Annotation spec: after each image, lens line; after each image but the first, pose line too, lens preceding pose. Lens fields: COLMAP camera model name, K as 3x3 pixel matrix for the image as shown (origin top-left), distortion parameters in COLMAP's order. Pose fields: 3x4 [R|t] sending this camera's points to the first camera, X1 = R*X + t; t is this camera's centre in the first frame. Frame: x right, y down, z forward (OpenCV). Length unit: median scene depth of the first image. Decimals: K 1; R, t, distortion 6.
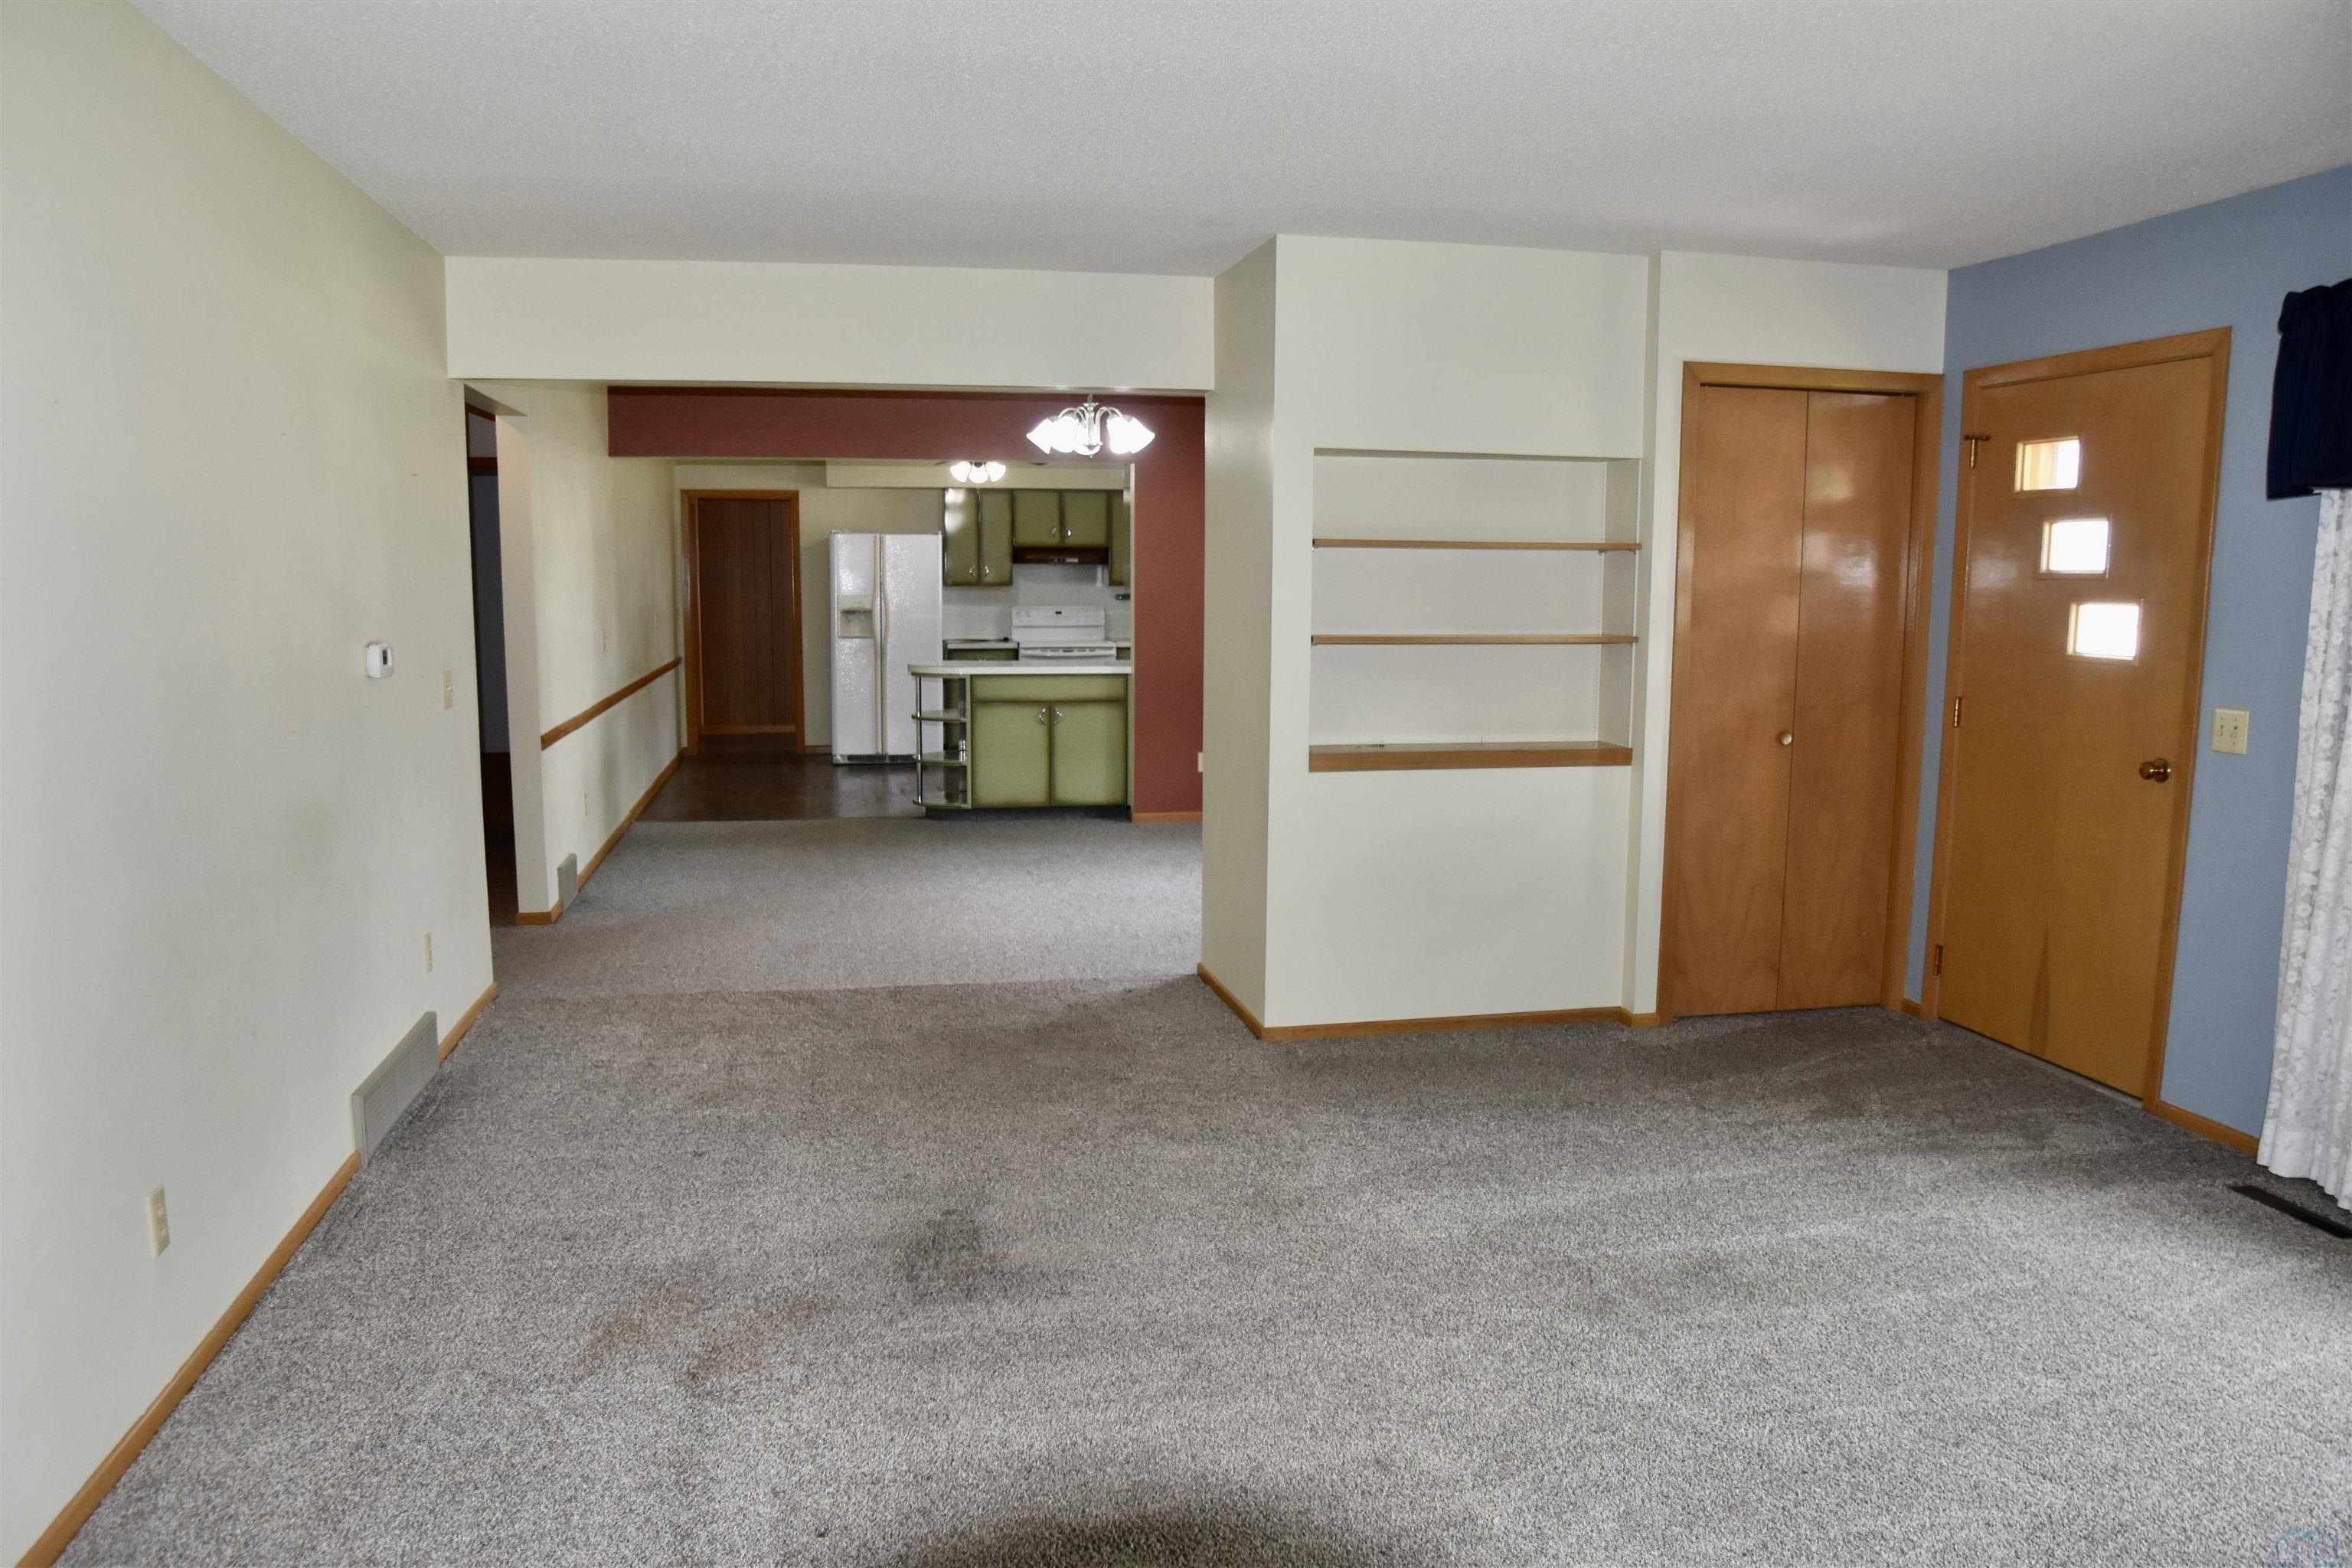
lens RADIAL K [[1655.6, 0, 1176.0], [0, 1655.6, 784.0], [0, 0, 1]] dist [-0.063259, -0.001132]
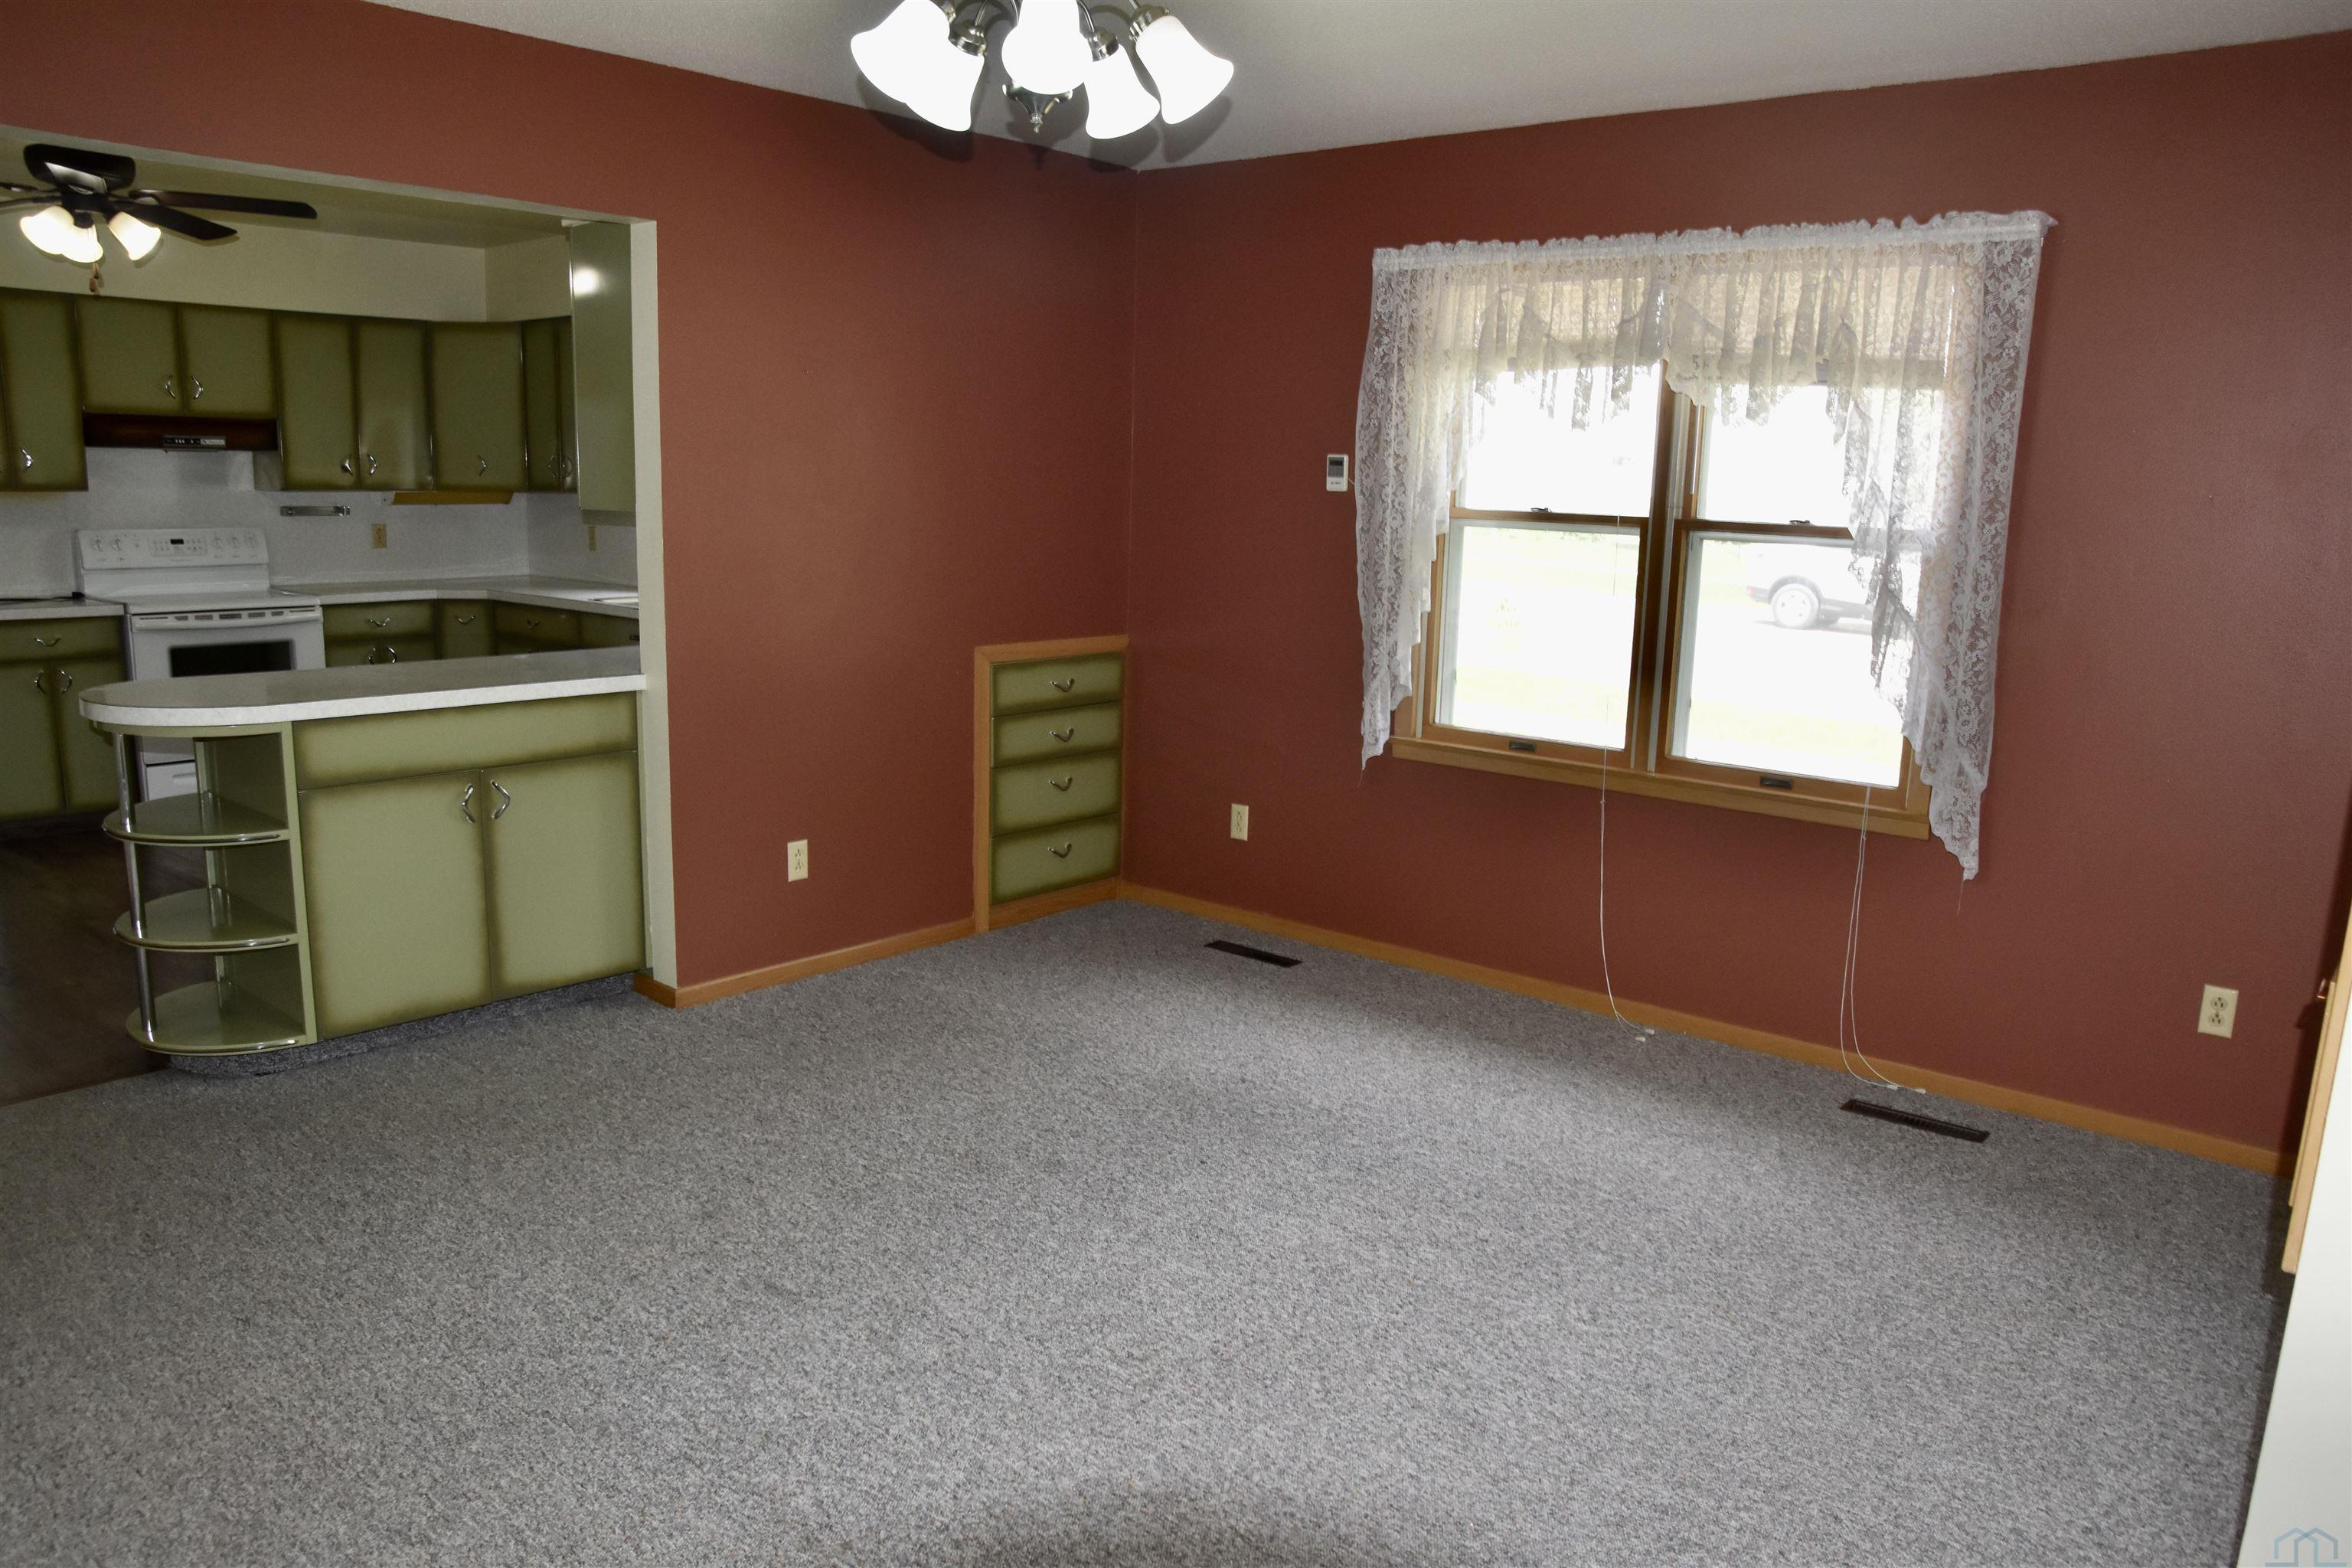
lens RADIAL K [[1655.6, 0, 1176.0], [0, 1655.6, 784.0], [0, 0, 1]] dist [-0.063259, -0.001132]
pose [[0.790311, -0.095513, 0.605215, -0.143673], [0.057238, 0.994964, 0.082278, -0.052532], [-0.610026, -0.030384, 0.791798, 0.409473]]
